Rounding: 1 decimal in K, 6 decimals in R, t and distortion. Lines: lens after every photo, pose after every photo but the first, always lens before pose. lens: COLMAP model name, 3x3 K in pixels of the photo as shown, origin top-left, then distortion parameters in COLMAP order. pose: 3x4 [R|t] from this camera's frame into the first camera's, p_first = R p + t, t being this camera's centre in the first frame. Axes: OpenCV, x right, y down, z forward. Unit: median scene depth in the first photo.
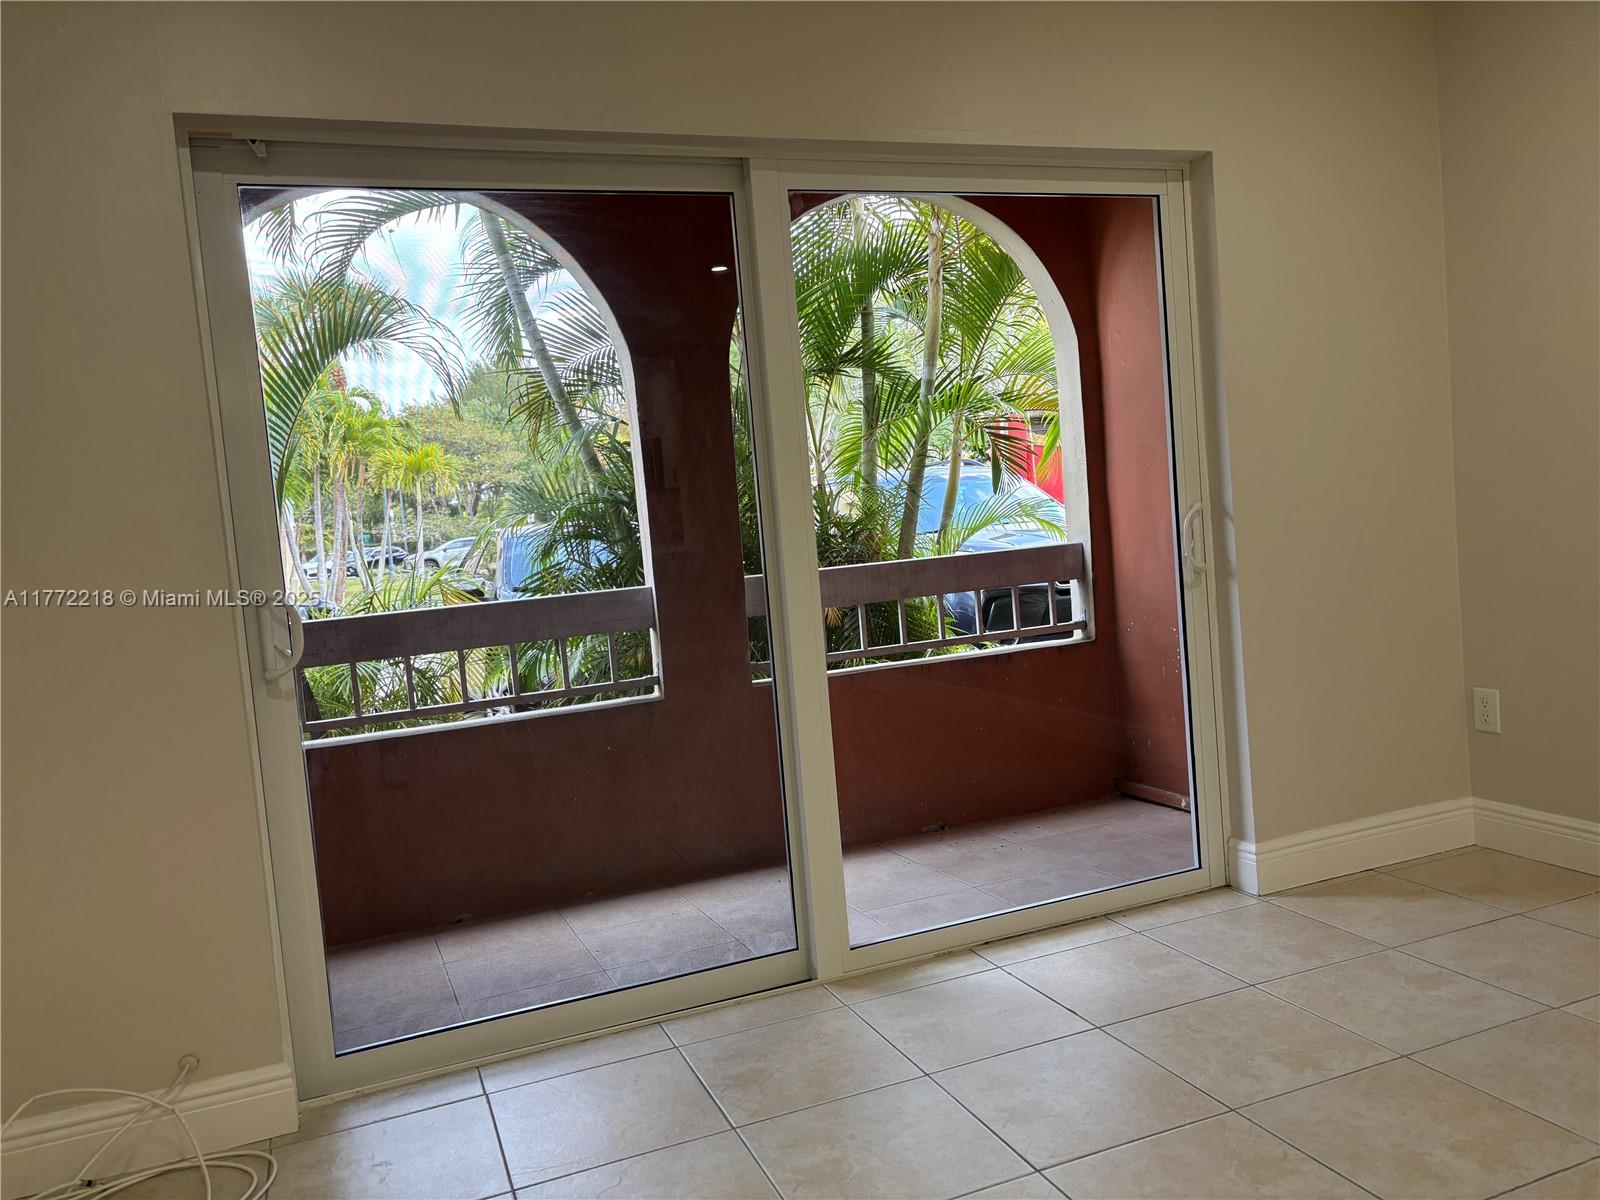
lens RADIAL K [[1221.1, 0, 793.2], [0, 1221.1, 605.2], [0, 0, 1]] dist [0.000661, 0.003683]
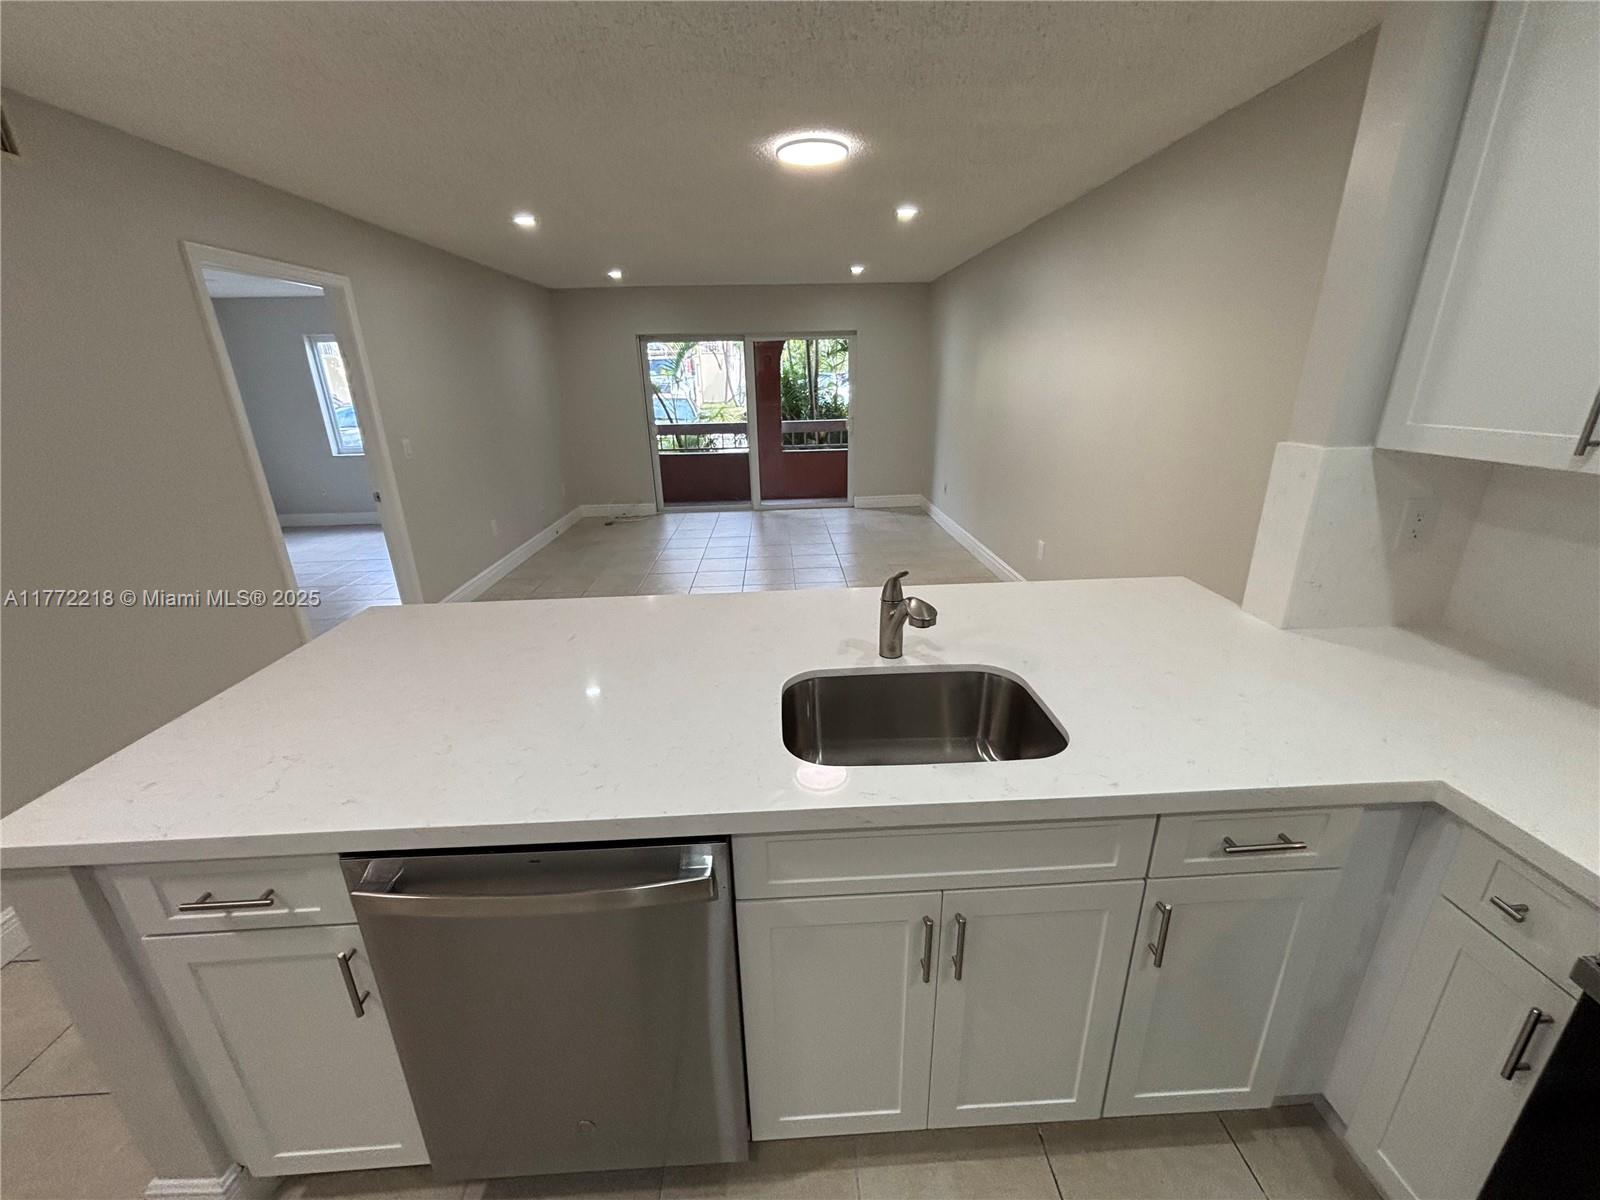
lens RADIAL K [[643.5, 0, 804.8], [0, 643.5, 594.9], [0, 0, 1]] dist [-0.004111, 0.001591]
pose [[0.940569, 0.174593, -0.291284, 0.736159], [-0.082839, 0.949768, 0.301793, -0.130785], [0.329344, -0.259728, 0.907785, -1.012048]]
